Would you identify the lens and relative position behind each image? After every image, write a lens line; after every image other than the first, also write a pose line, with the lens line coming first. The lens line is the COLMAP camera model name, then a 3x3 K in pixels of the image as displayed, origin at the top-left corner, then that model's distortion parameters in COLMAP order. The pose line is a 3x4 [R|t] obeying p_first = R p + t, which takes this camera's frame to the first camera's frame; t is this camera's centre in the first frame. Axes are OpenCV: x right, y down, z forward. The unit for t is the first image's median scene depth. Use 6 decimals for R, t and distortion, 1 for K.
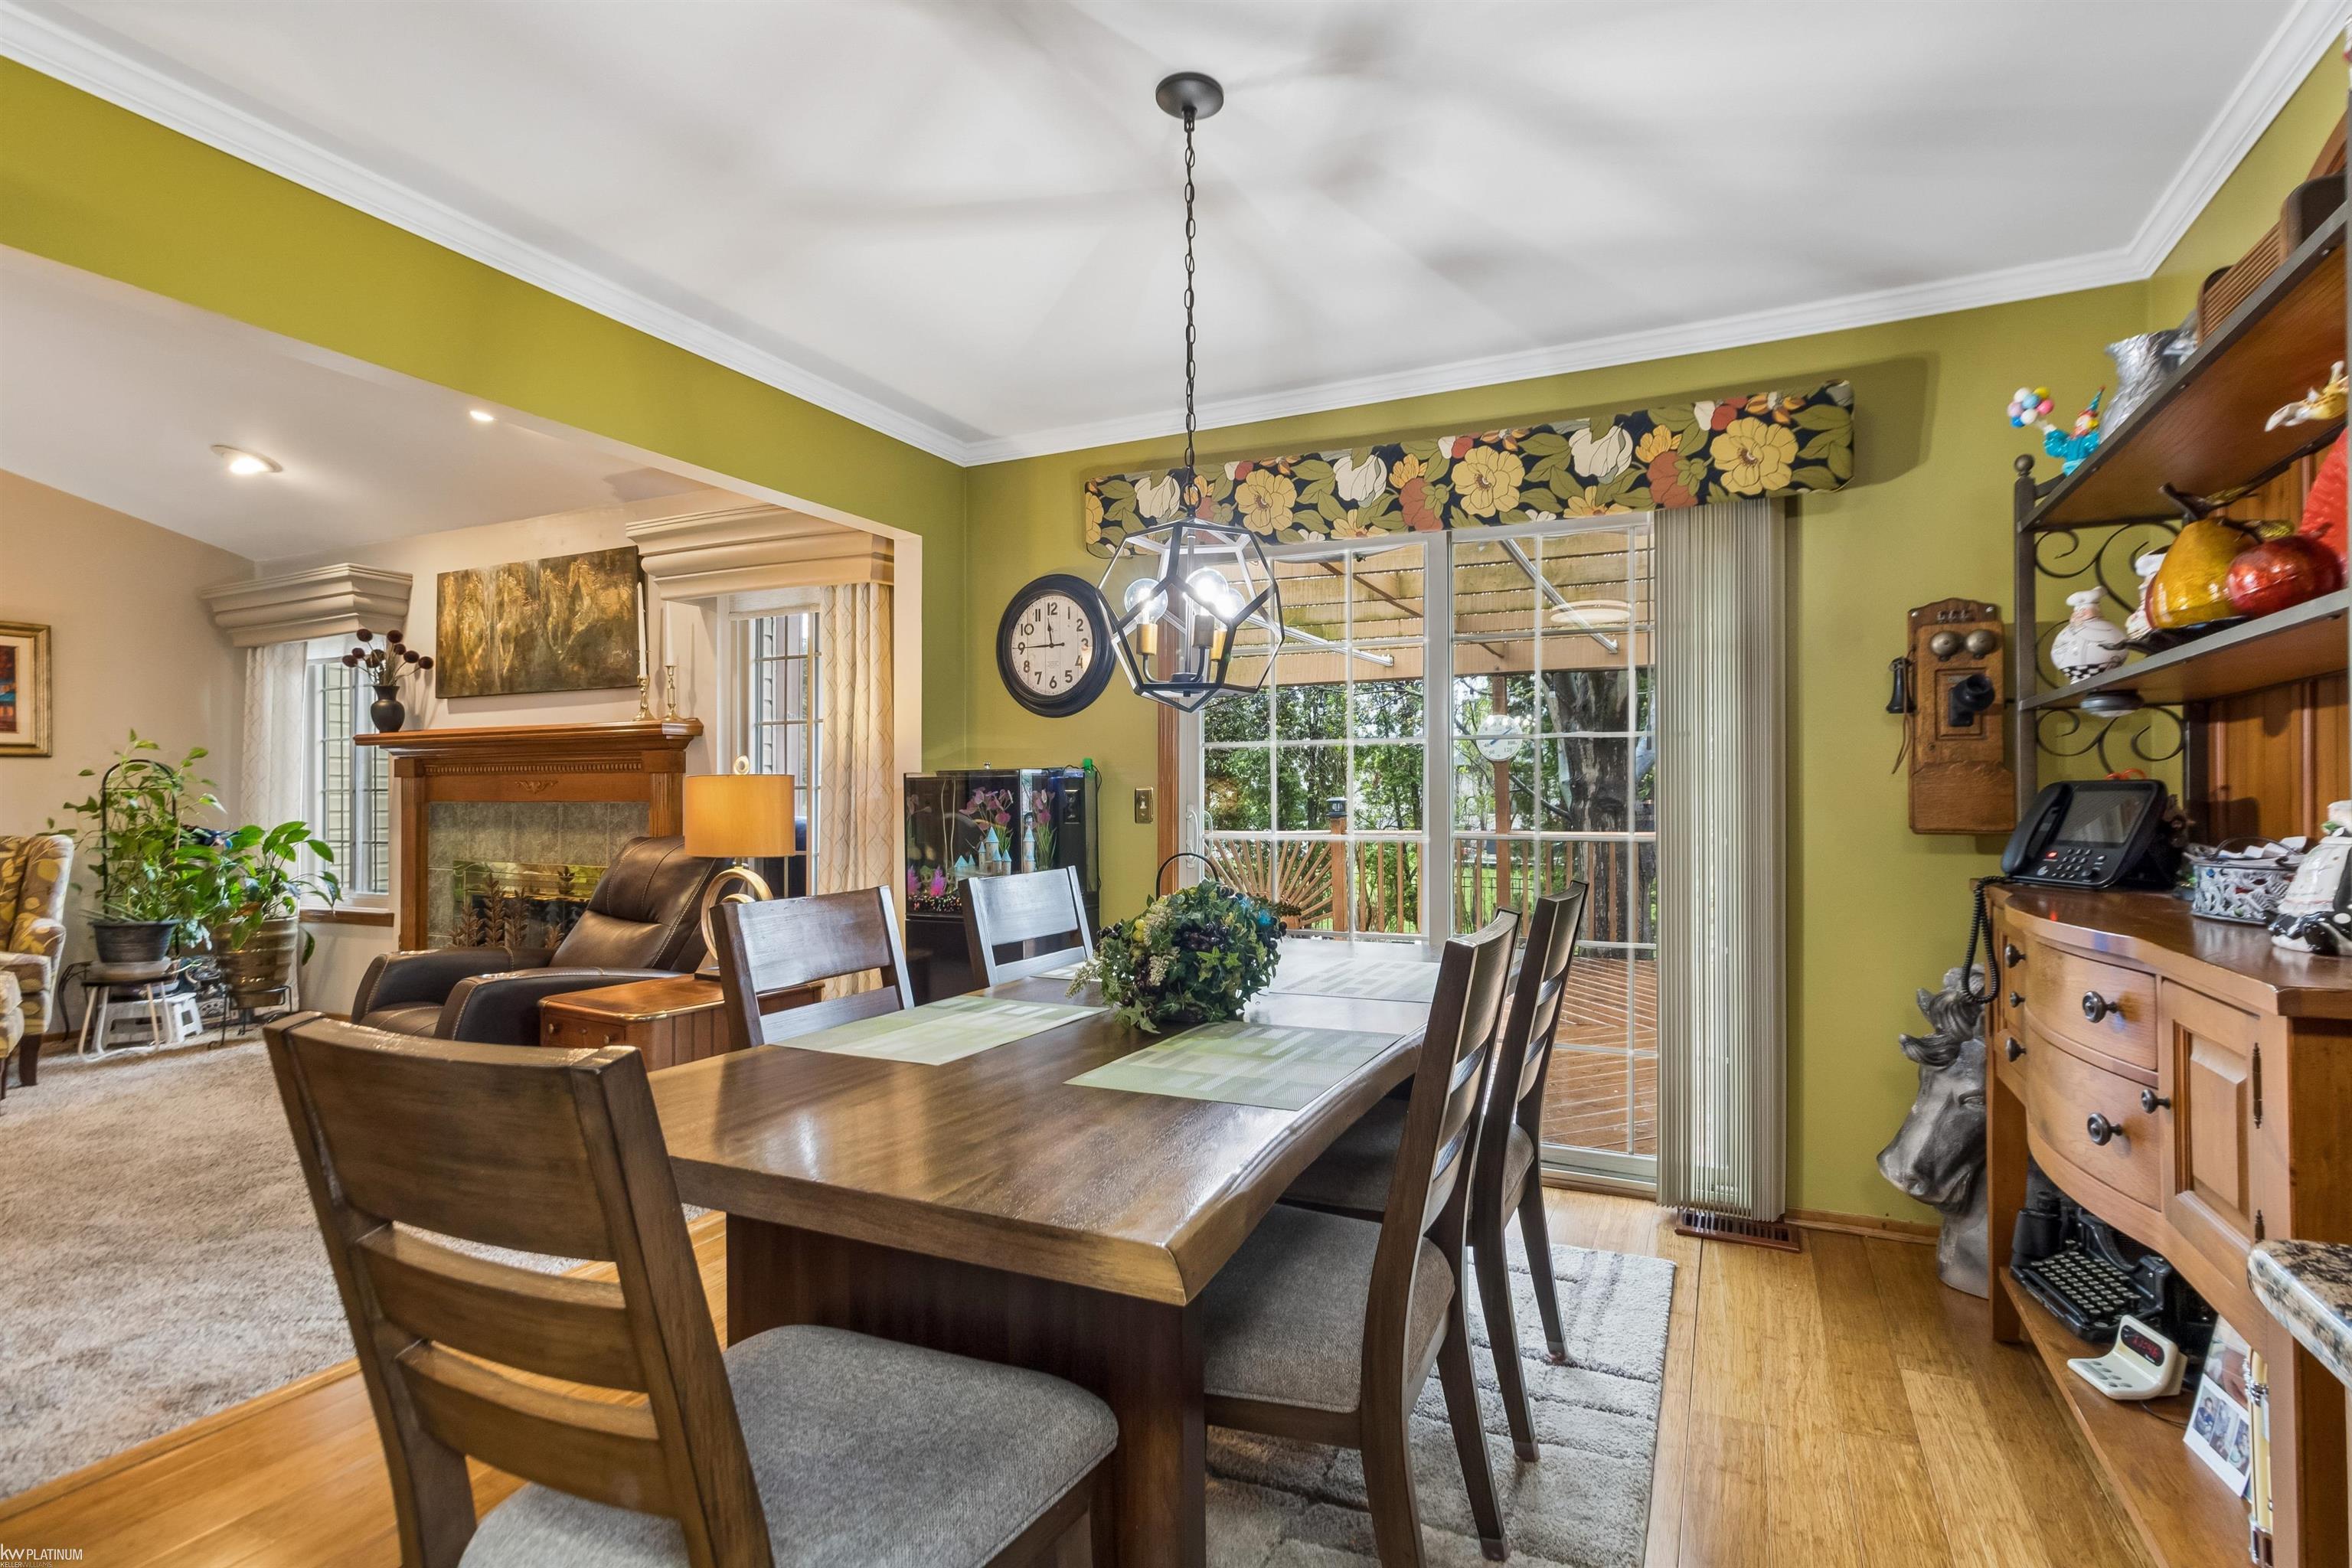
lens RADIAL K [[1178.1, 0, 1215.5], [0, 1178.1, 808.4], [0, 0, 1]] dist [-0.003696, -0.000281]
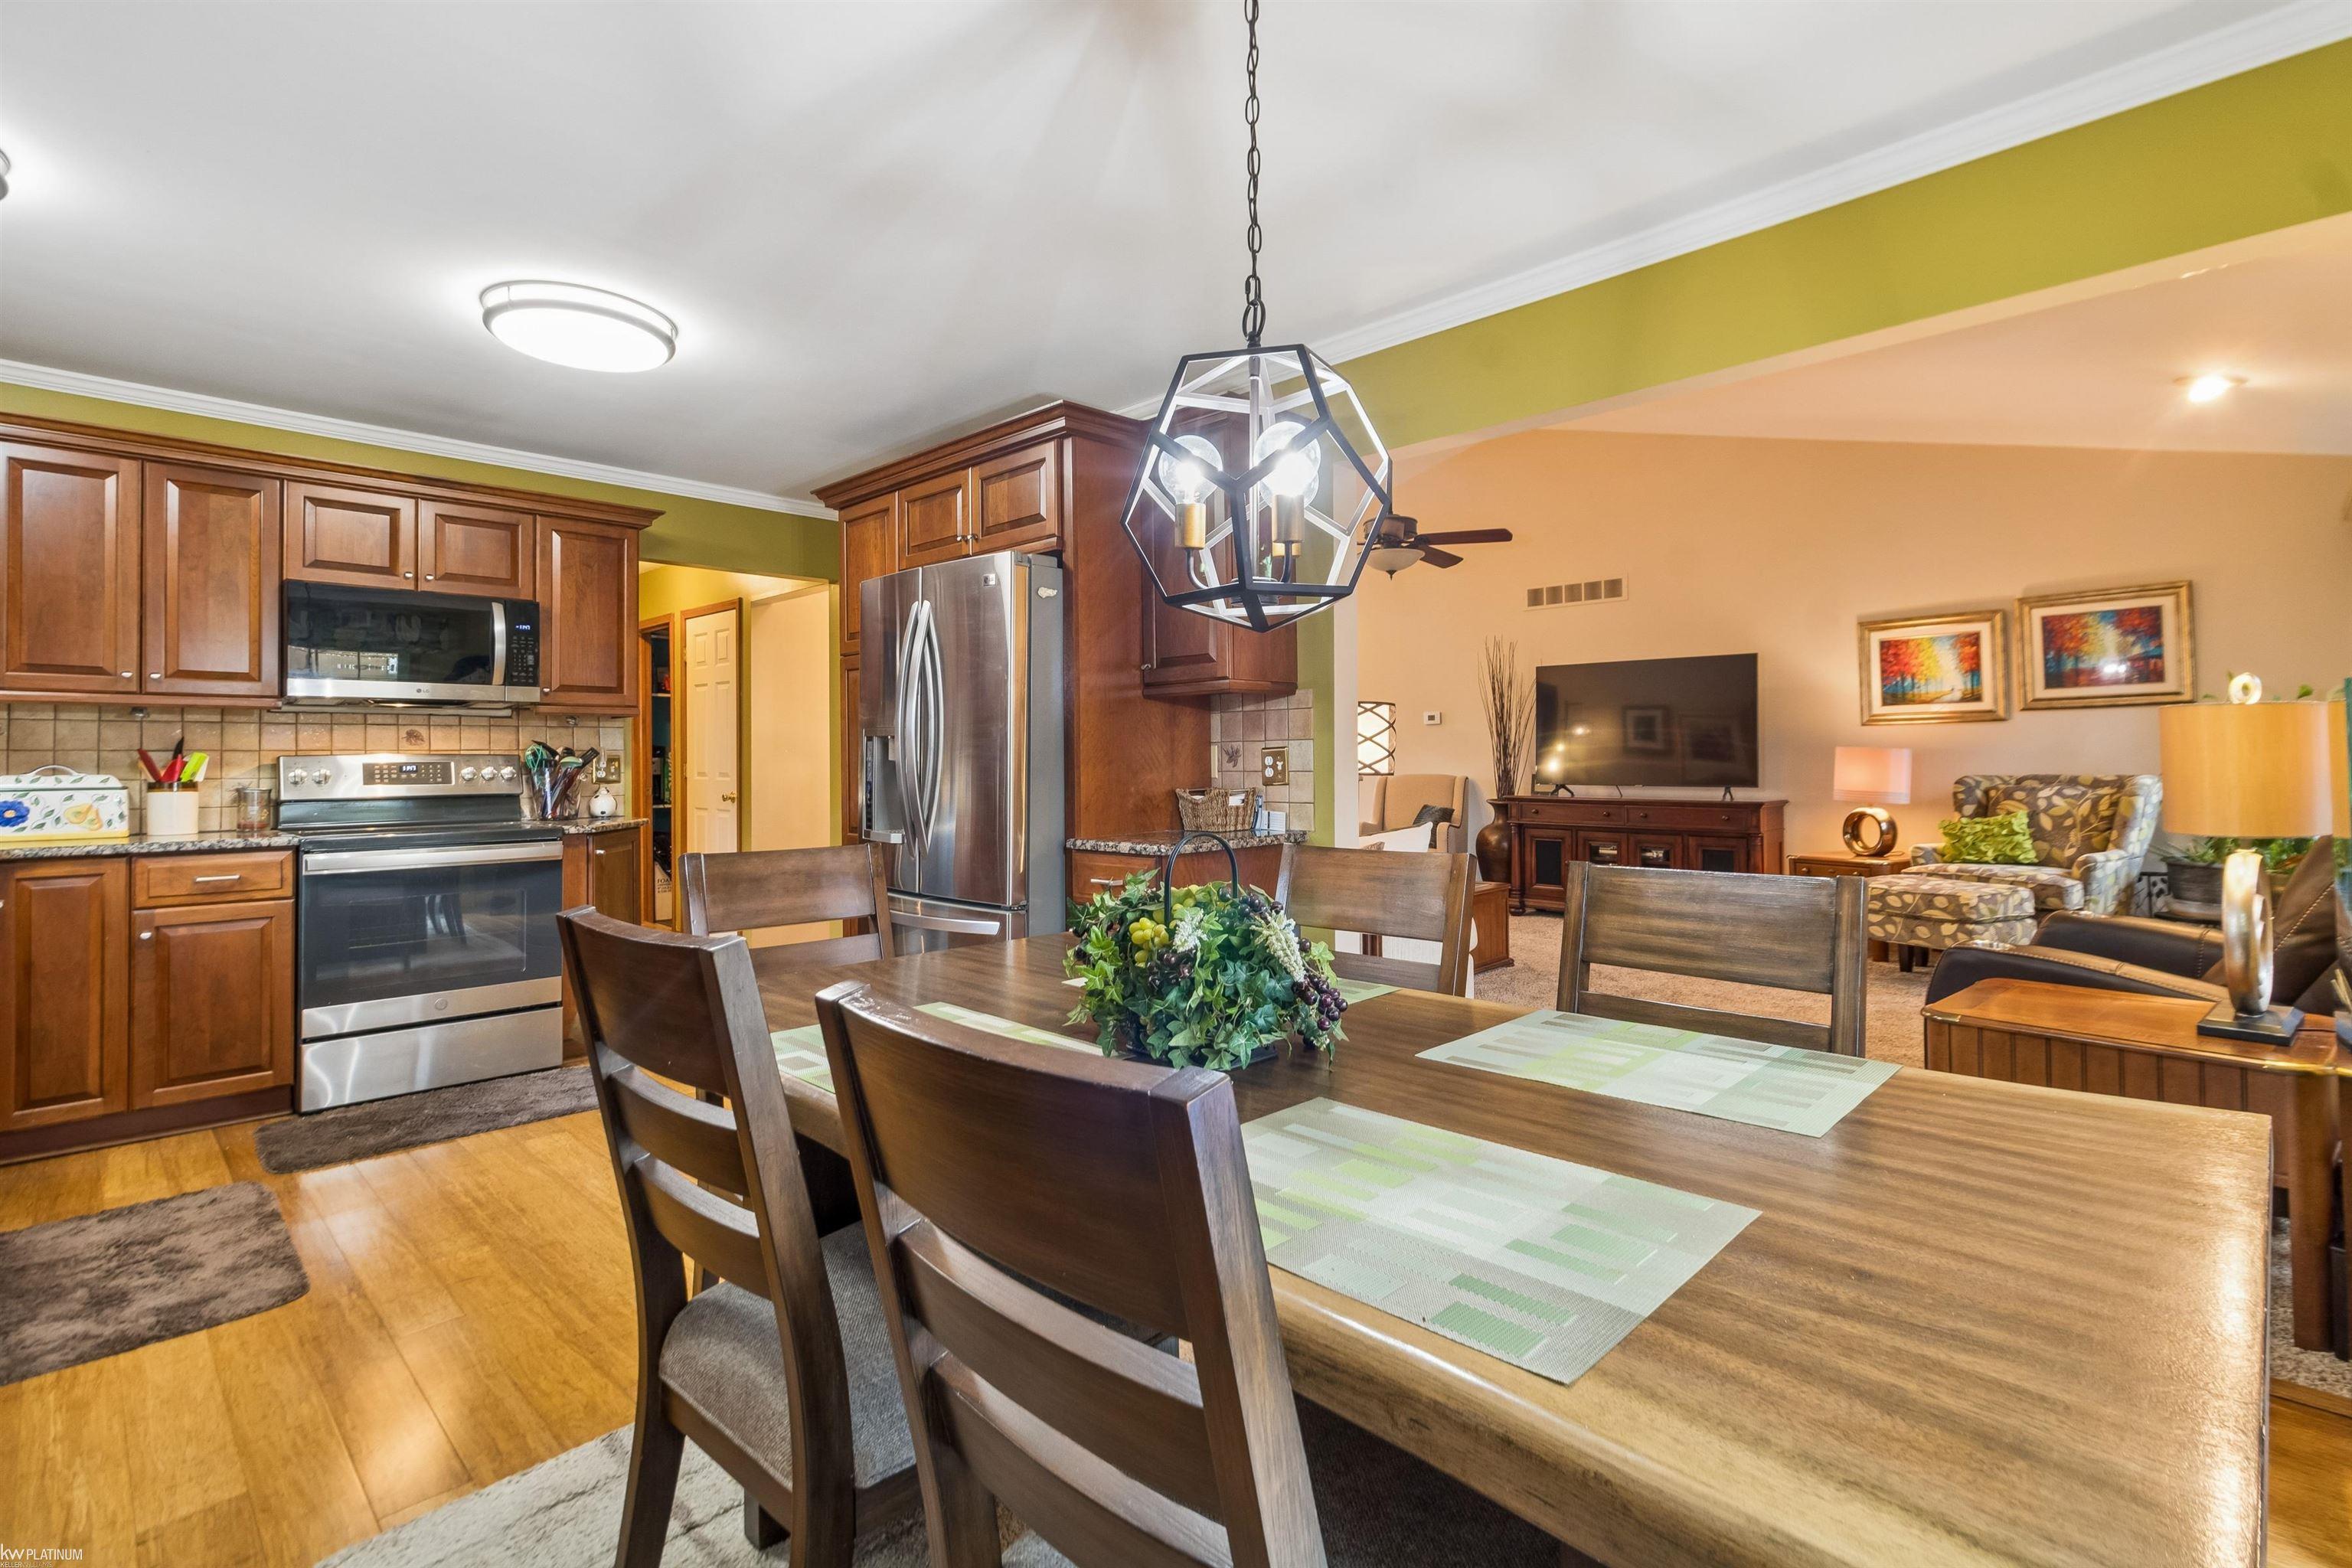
lens RADIAL K [[1129.3, 0, 1255.5], [0, 1129.3, 742.5], [0, 0, 1]] dist [0.004977, 0.000211]
pose [[-0.306684, -0.008892, -0.951770, 0.290893], [0.011197, 0.999853, -0.012950, -0.003917], [0.951745, -0.014629, -0.306540, 0.570046]]
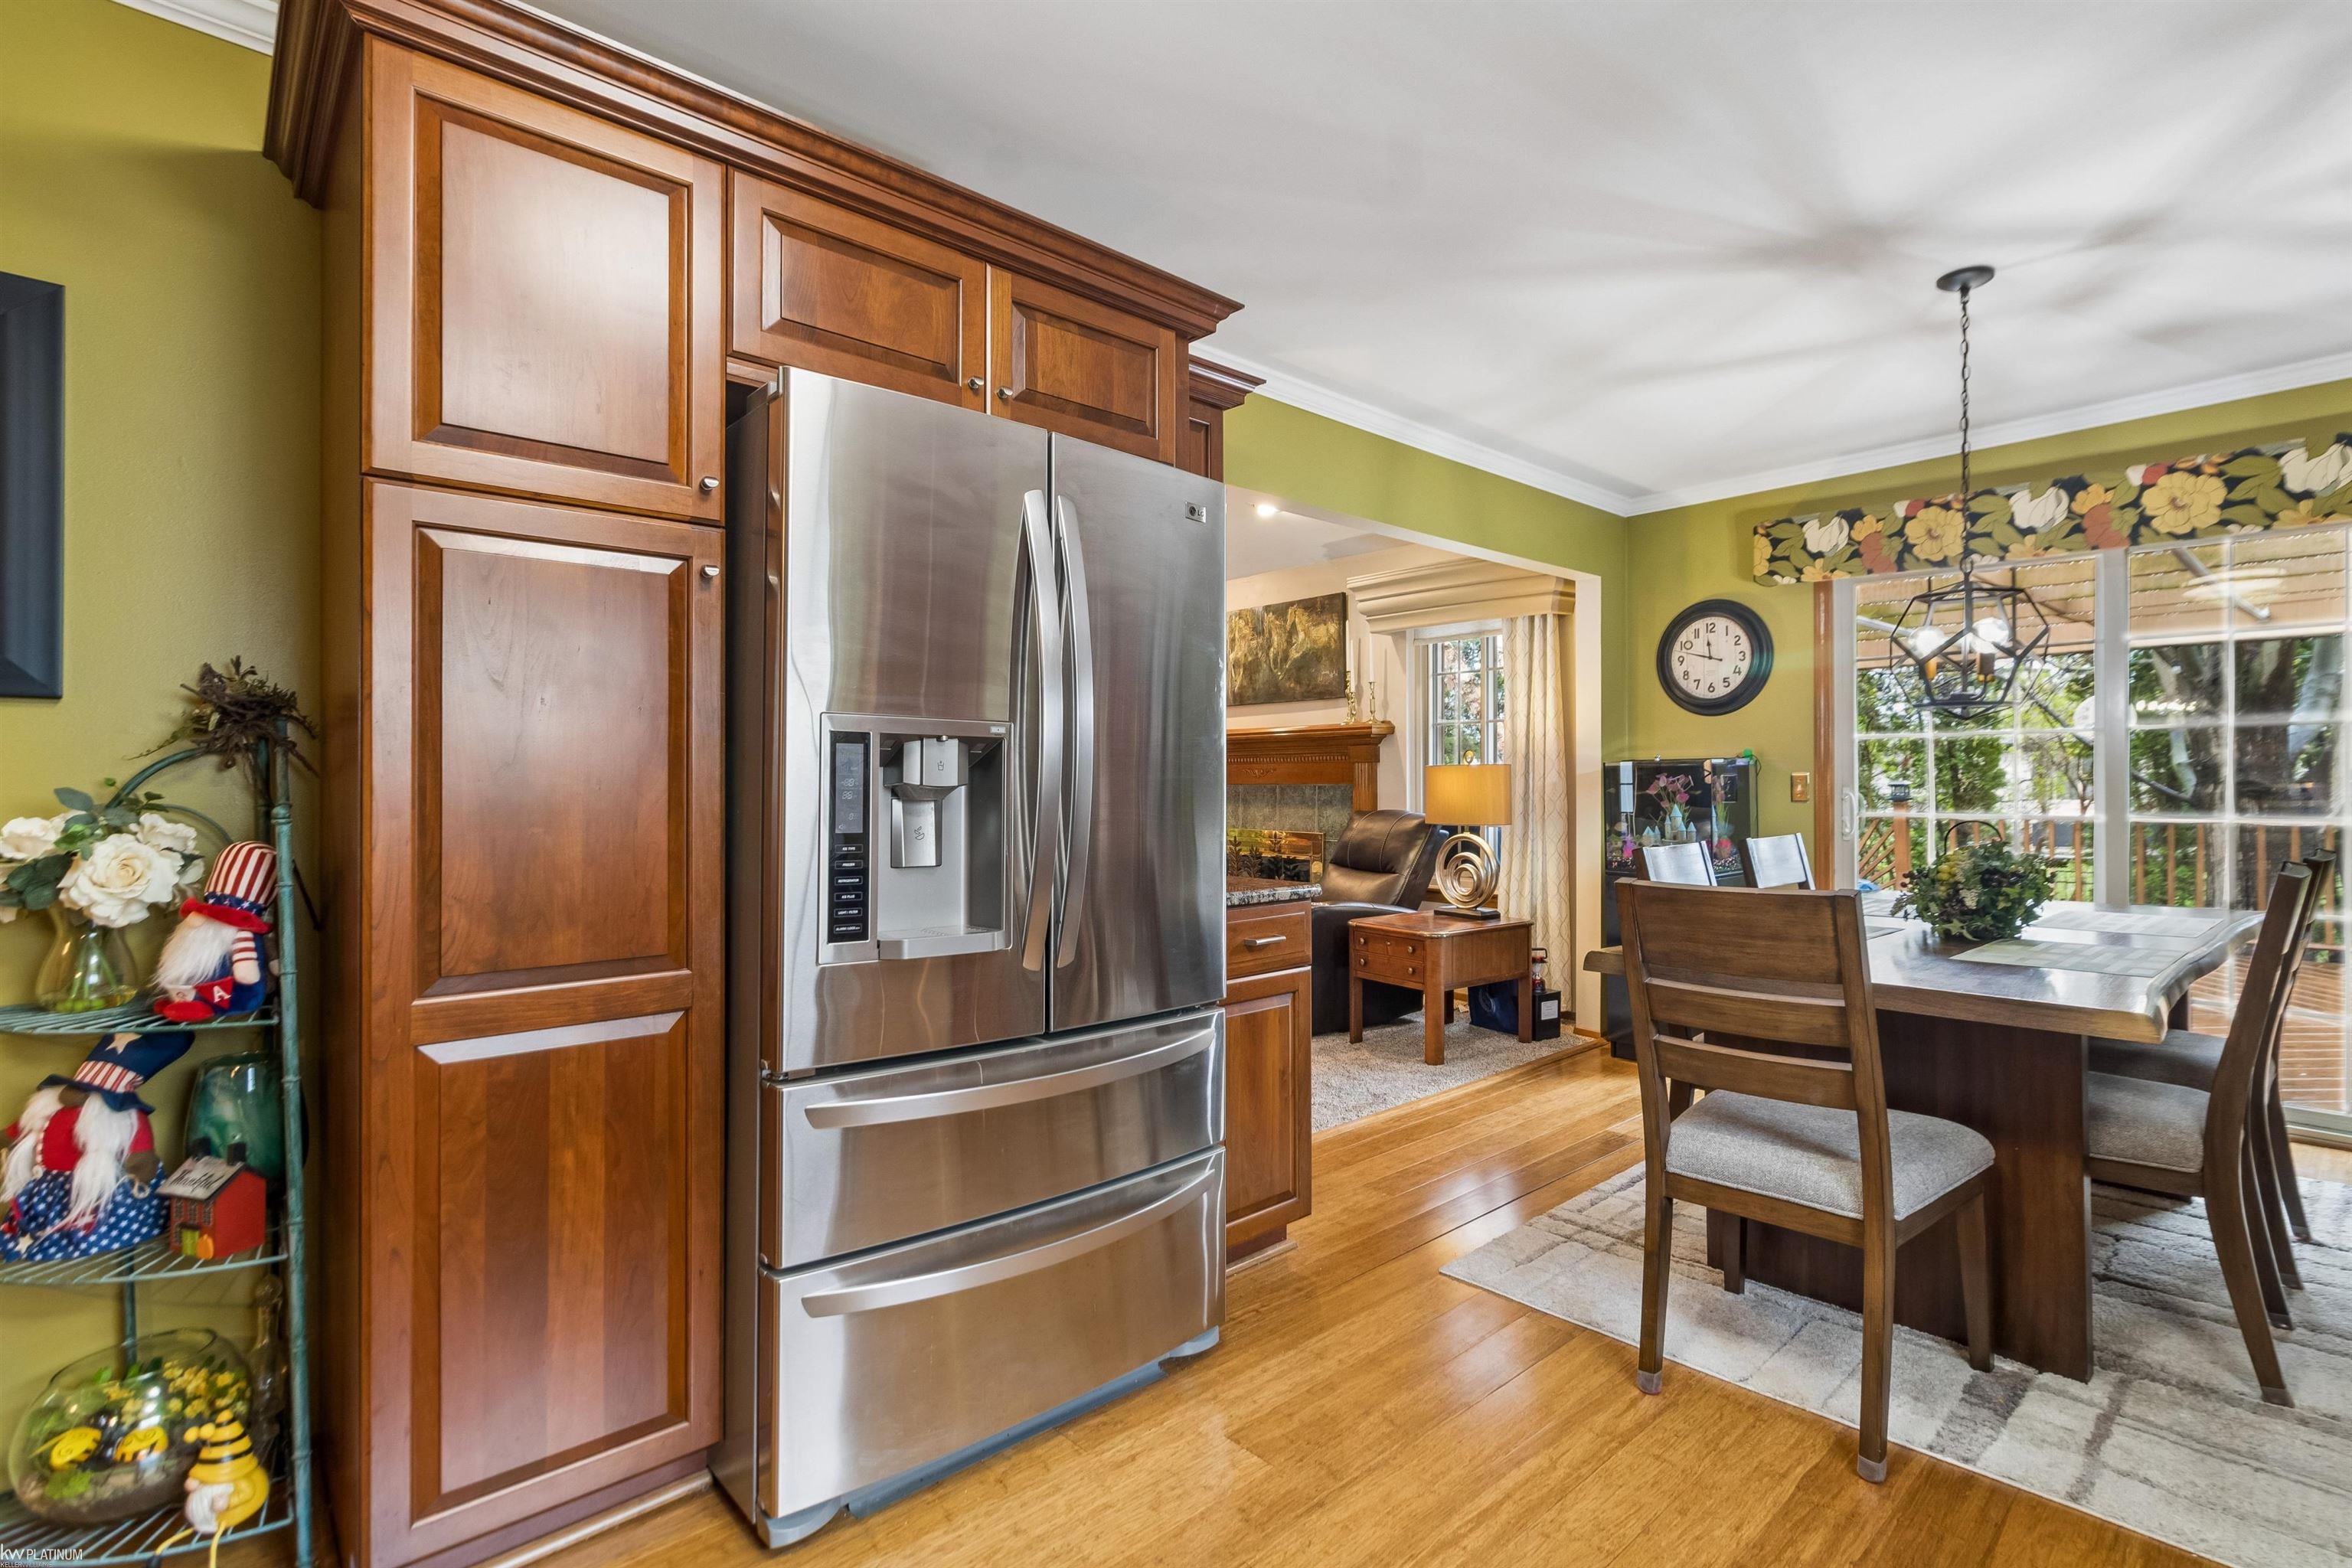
lens RADIAL K [[1123.7, 0, 1209.8], [0, 1123.7, 788.3], [0, 0, 1]] dist [0.010262, -0.002391]
pose [[0.920334, 0.003044, -0.391122, -0.150762], [-0.003922, 0.999991, -0.001446, 0.001712], [0.391114, 0.002865, 0.920338, -0.271246]]
